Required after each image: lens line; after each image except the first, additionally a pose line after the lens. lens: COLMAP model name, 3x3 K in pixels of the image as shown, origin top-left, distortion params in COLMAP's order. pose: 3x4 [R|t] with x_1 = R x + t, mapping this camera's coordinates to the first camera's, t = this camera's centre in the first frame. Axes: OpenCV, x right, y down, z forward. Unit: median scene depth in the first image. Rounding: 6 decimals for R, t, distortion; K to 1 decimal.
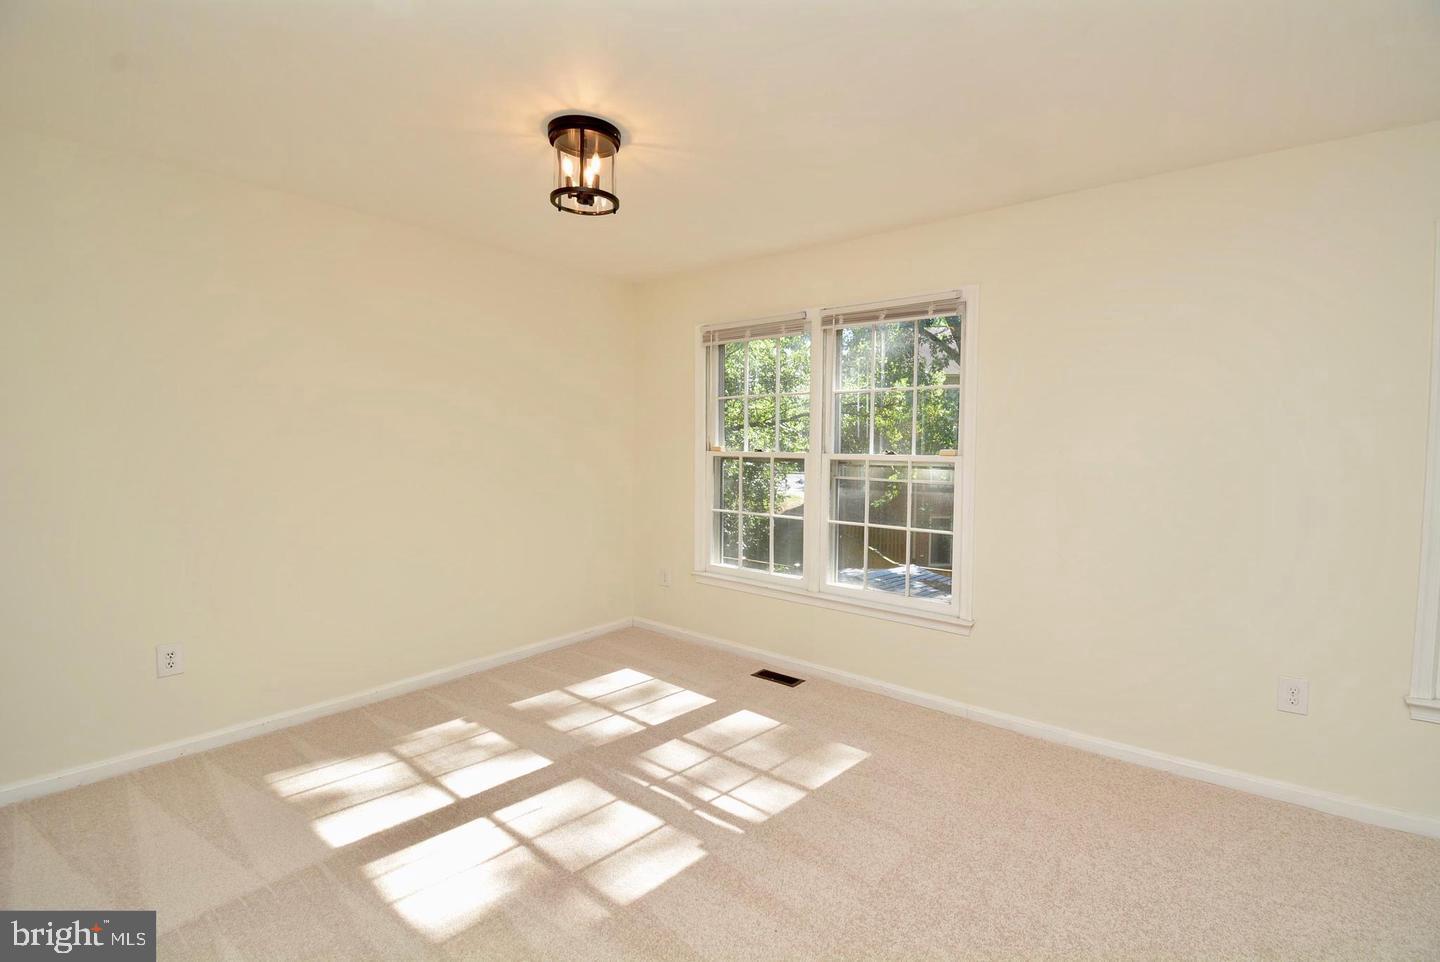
lens RADIAL K [[637.1, 0, 725.4], [0, 637.1, 474.2], [0, 0, 1]] dist [0.022983, -0.027286]
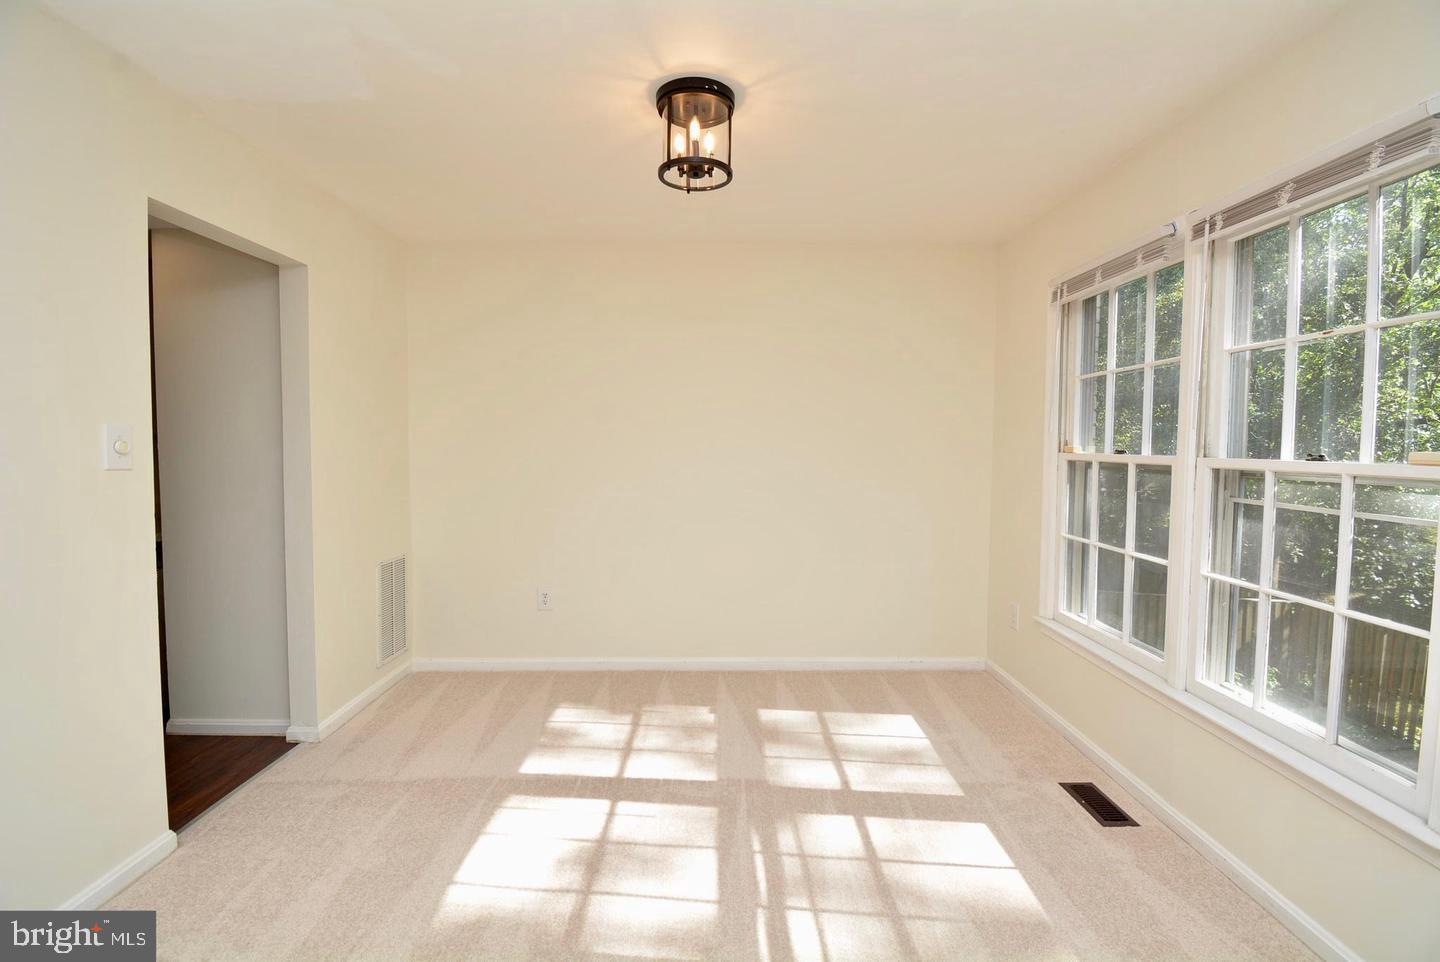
lens RADIAL K [[637.1, 0, 725.4], [0, 637.1, 474.2], [0, 0, 1]] dist [0.022983, -0.027286]
pose [[0.642445, 0.031873, -0.765669, 0.371728], [-0.035784, 0.999293, 0.011573, -0.009485], [0.765496, 0.019963, 0.643131, 0.329994]]
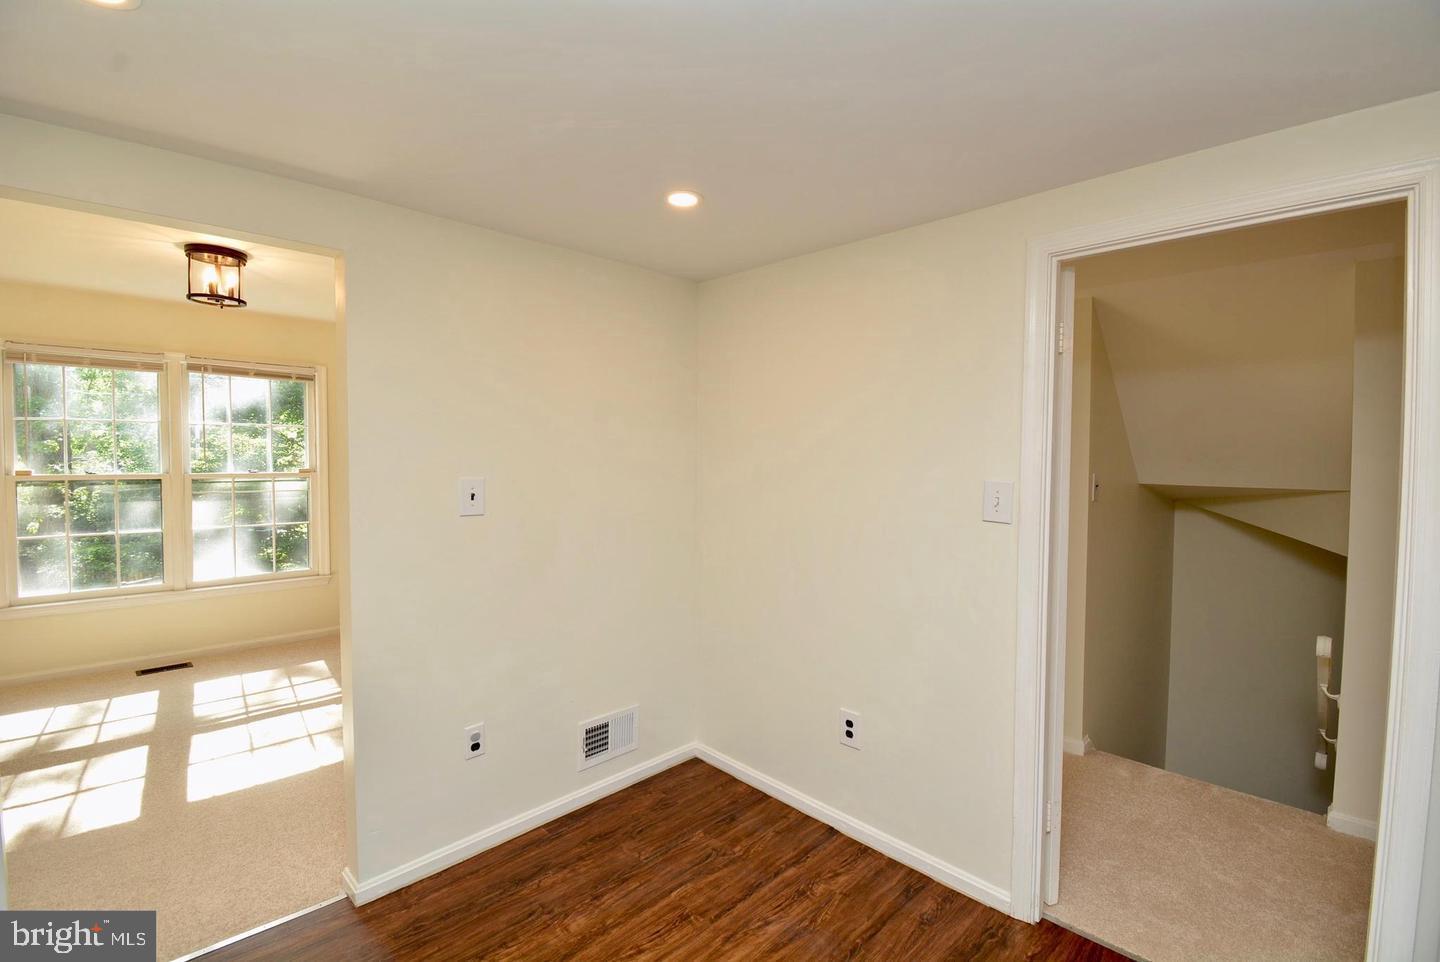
lens RADIAL K [[637.1, 0, 725.4], [0, 637.1, 474.2], [0, 0, 1]] dist [0.022983, -0.027286]
pose [[0.095797, -0.038089, 0.994672, -1.094922], [0.038303, 0.998669, 0.034553, -0.040900], [-0.994664, 0.034789, 0.097128, -0.161132]]
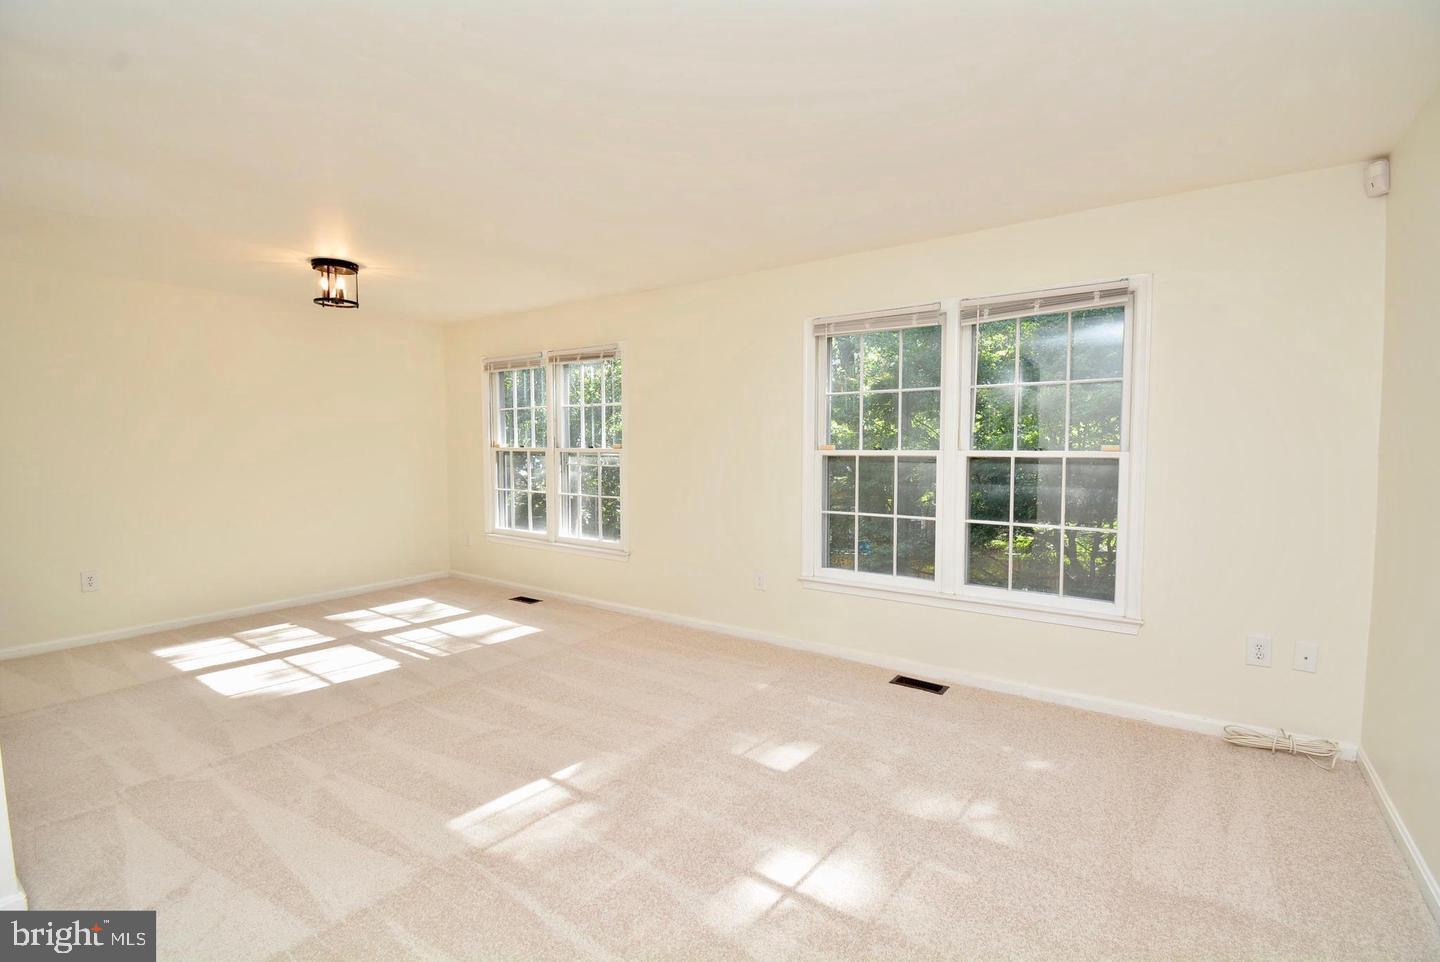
lens RADIAL K [[637.1, 0, 725.4], [0, 637.1, 474.2], [0, 0, 1]] dist [0.022983, -0.027286]
pose [[0.997123, -0.013200, 0.074648, 0.499520], [0.012857, 0.999904, 0.005078, 0.030251], [-0.074708, -0.004104, 0.997197, -0.582462]]
